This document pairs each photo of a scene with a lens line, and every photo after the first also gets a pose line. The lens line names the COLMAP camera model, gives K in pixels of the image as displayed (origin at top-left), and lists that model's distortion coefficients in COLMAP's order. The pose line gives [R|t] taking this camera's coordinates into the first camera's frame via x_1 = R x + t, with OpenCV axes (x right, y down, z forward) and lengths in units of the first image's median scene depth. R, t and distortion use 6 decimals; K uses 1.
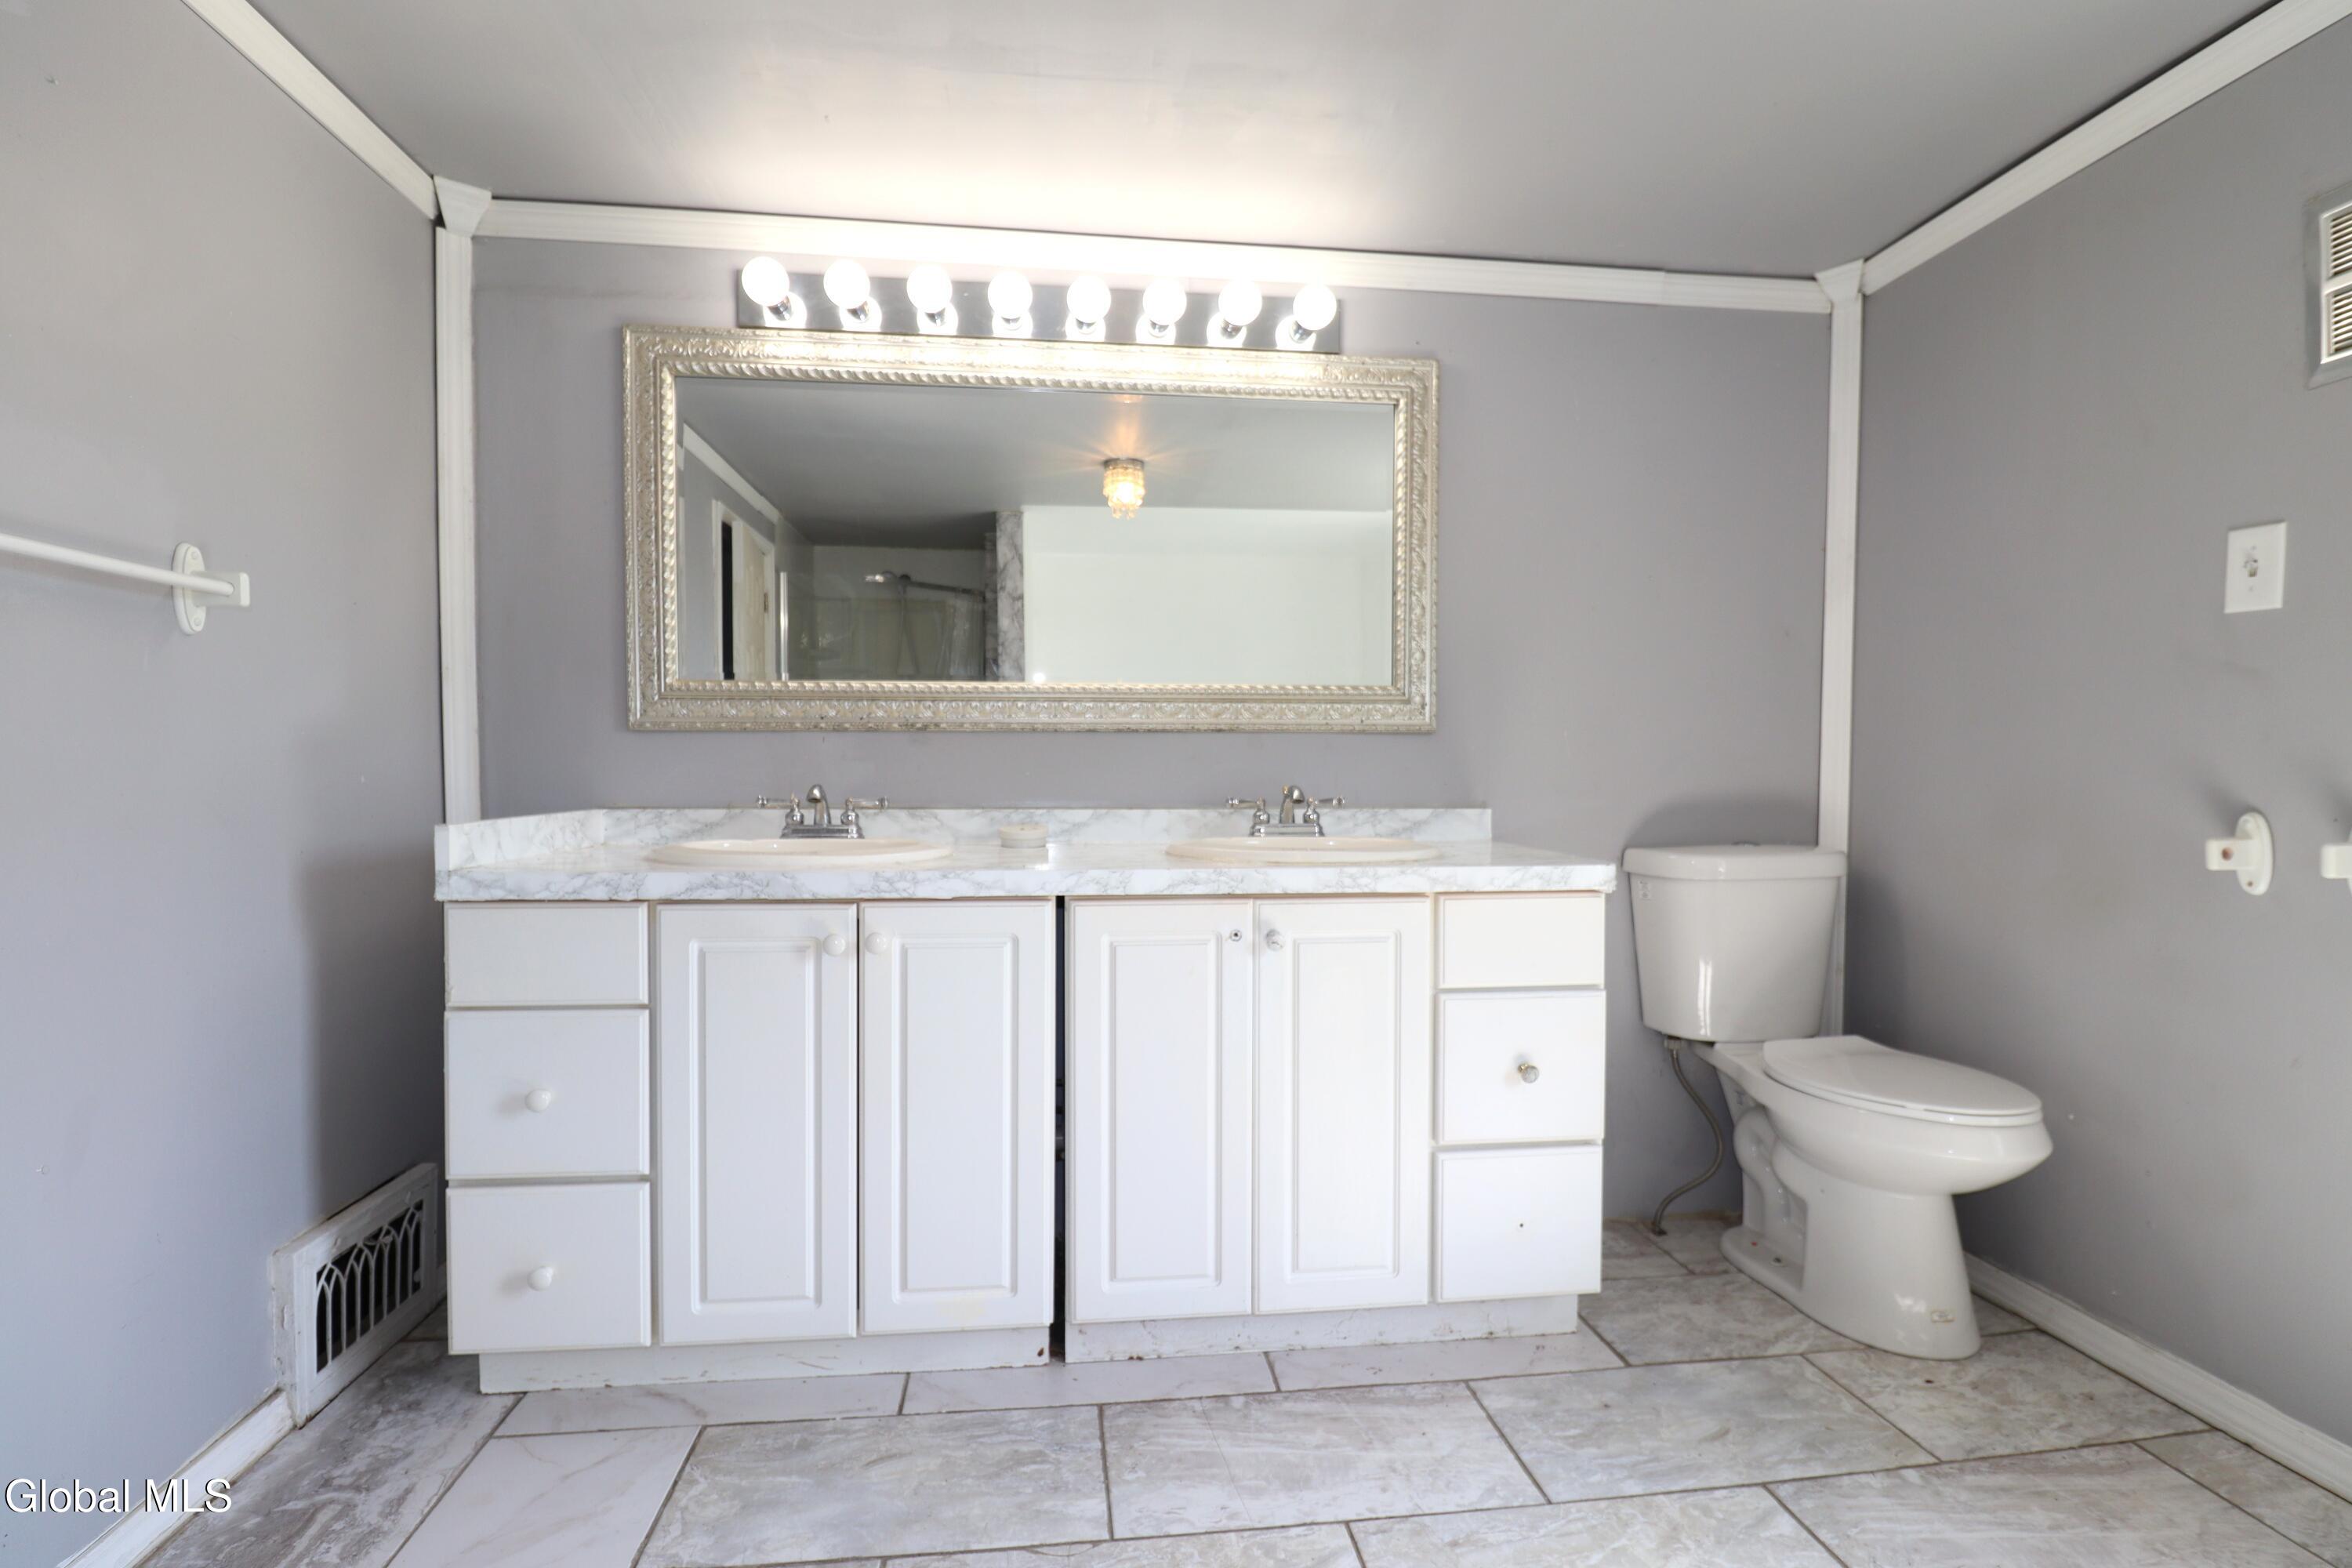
lens RADIAL K [[1087.2, 0, 1164.4], [0, 1087.2, 800.8], [0, 0, 1]] dist [0.001127, -0.013941]
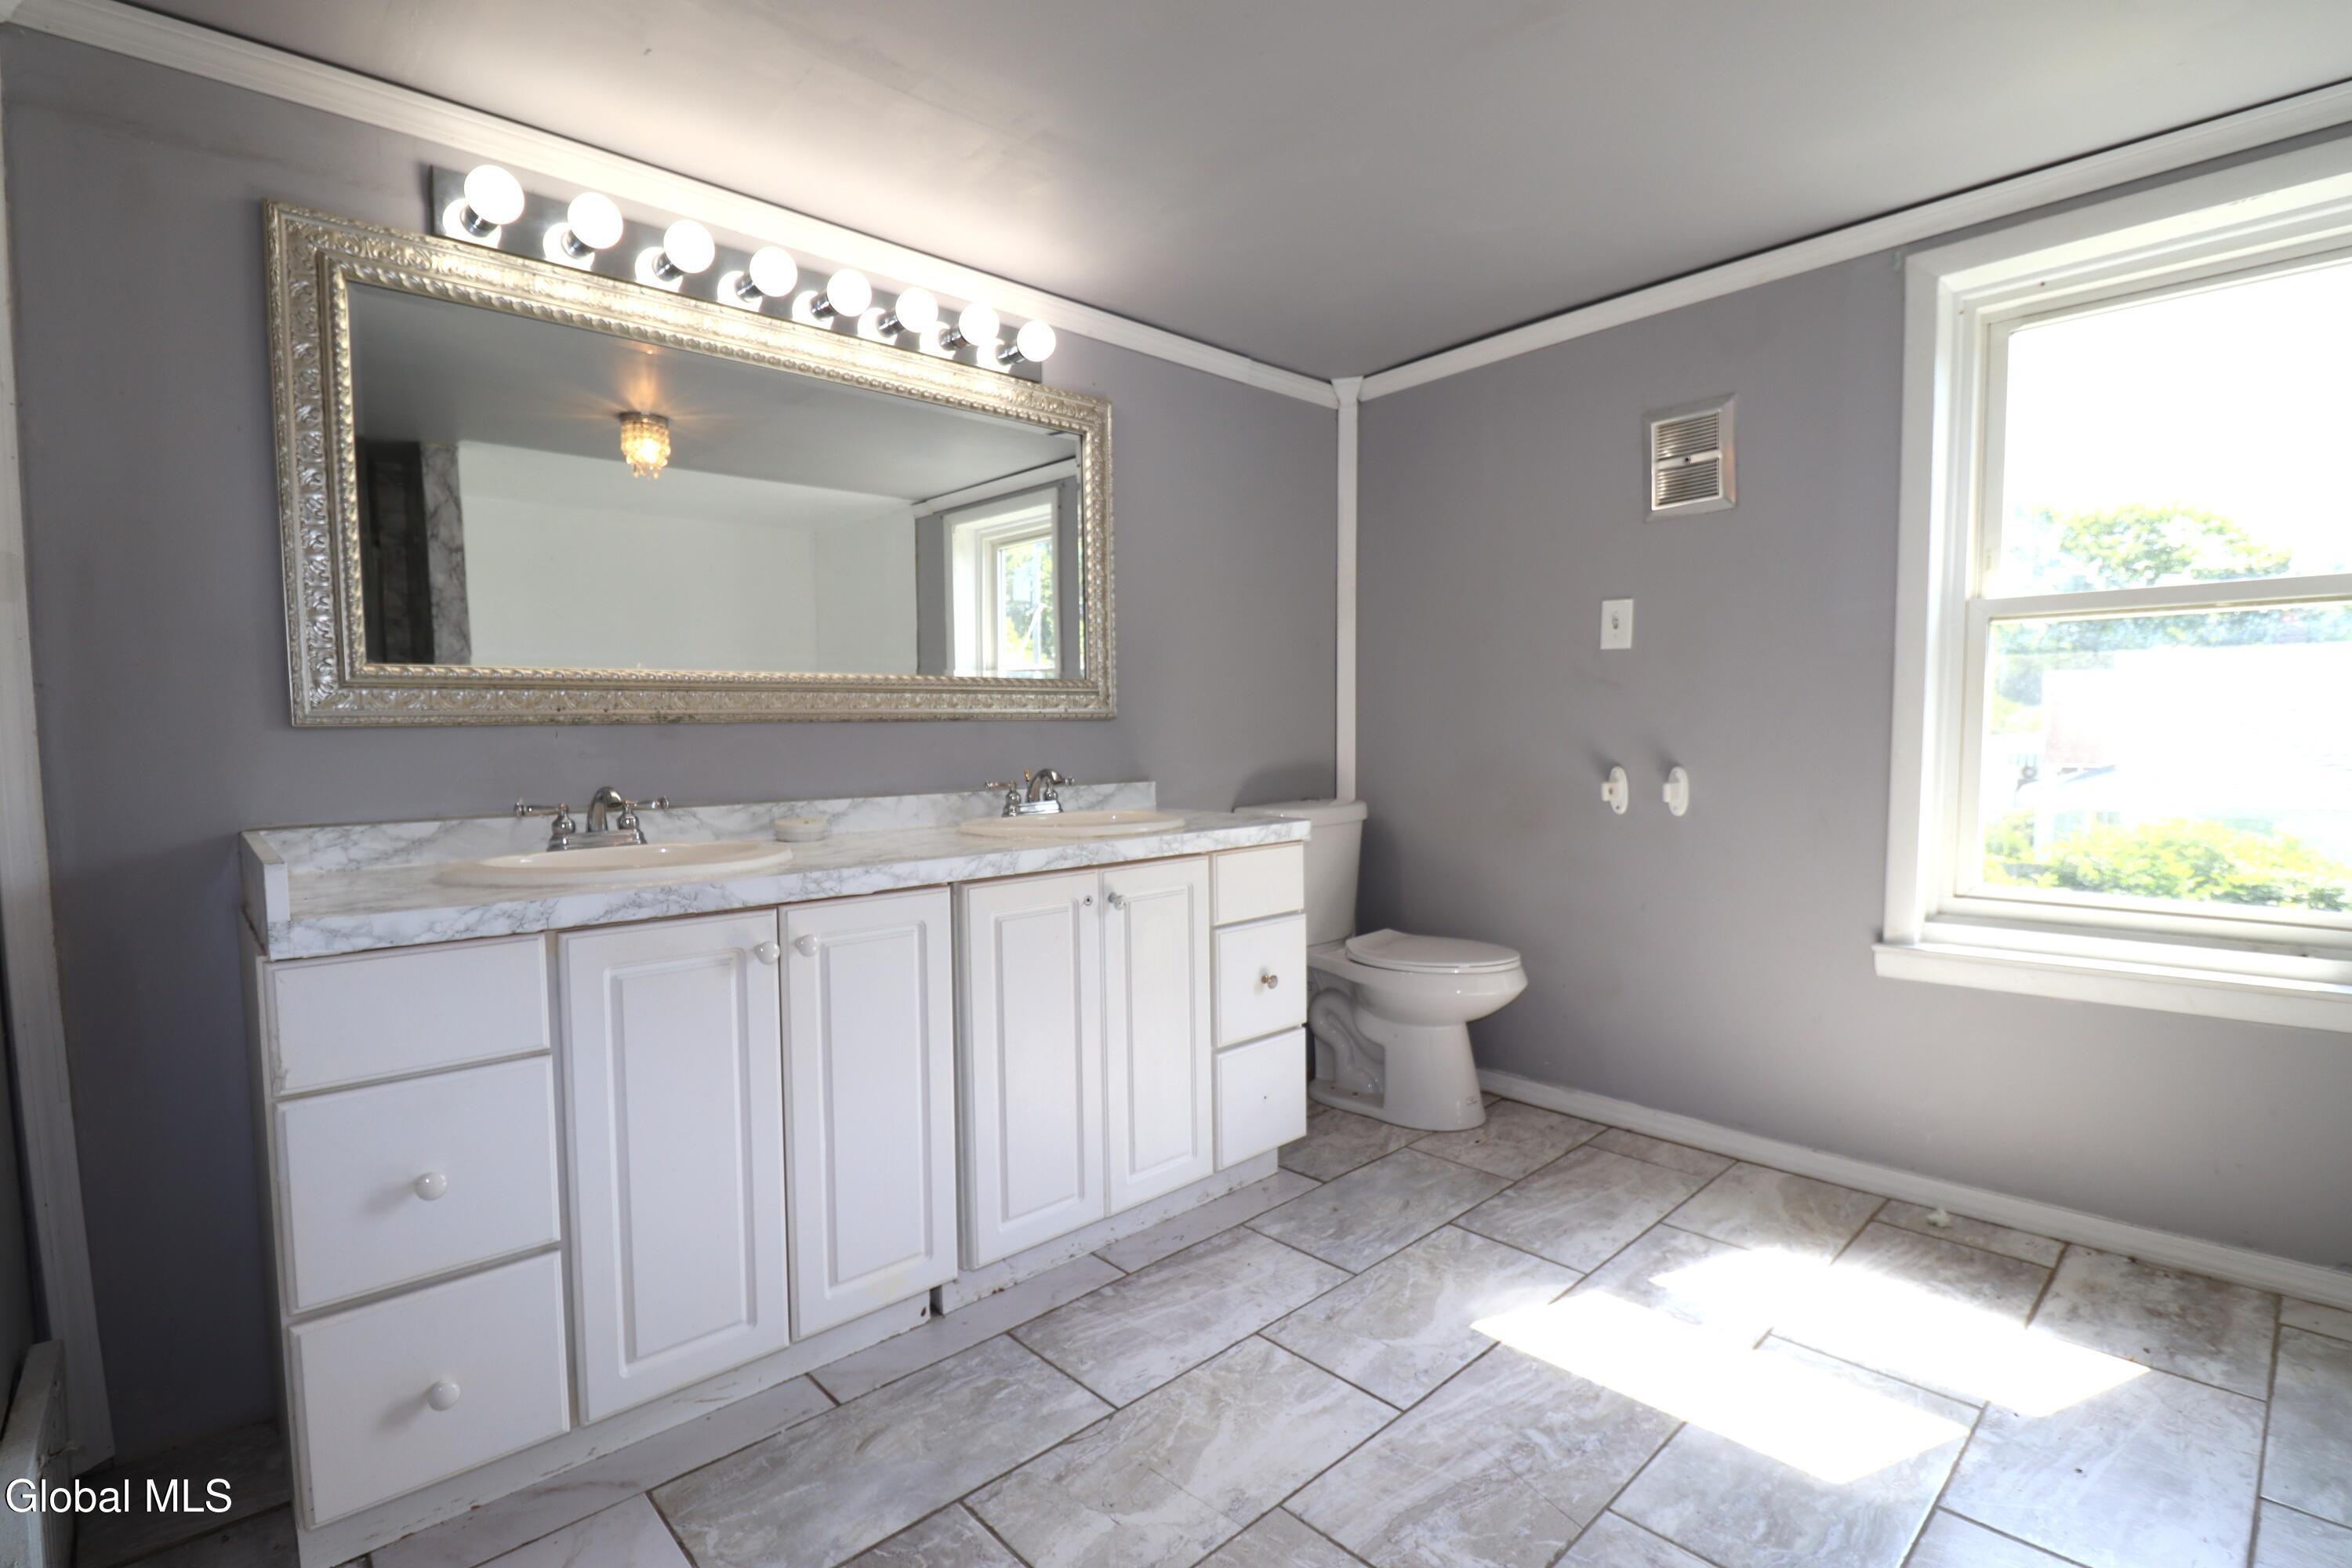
lens RADIAL K [[1087.2, 0, 1164.4], [0, 1087.2, 800.8], [0, 0, 1]] dist [0.001127, -0.013941]
pose [[0.810539, -0.052340, 0.583341, -0.516936], [0.034298, 0.998531, 0.041938, -0.027917], [-0.584679, -0.013985, 0.811144, 0.007604]]
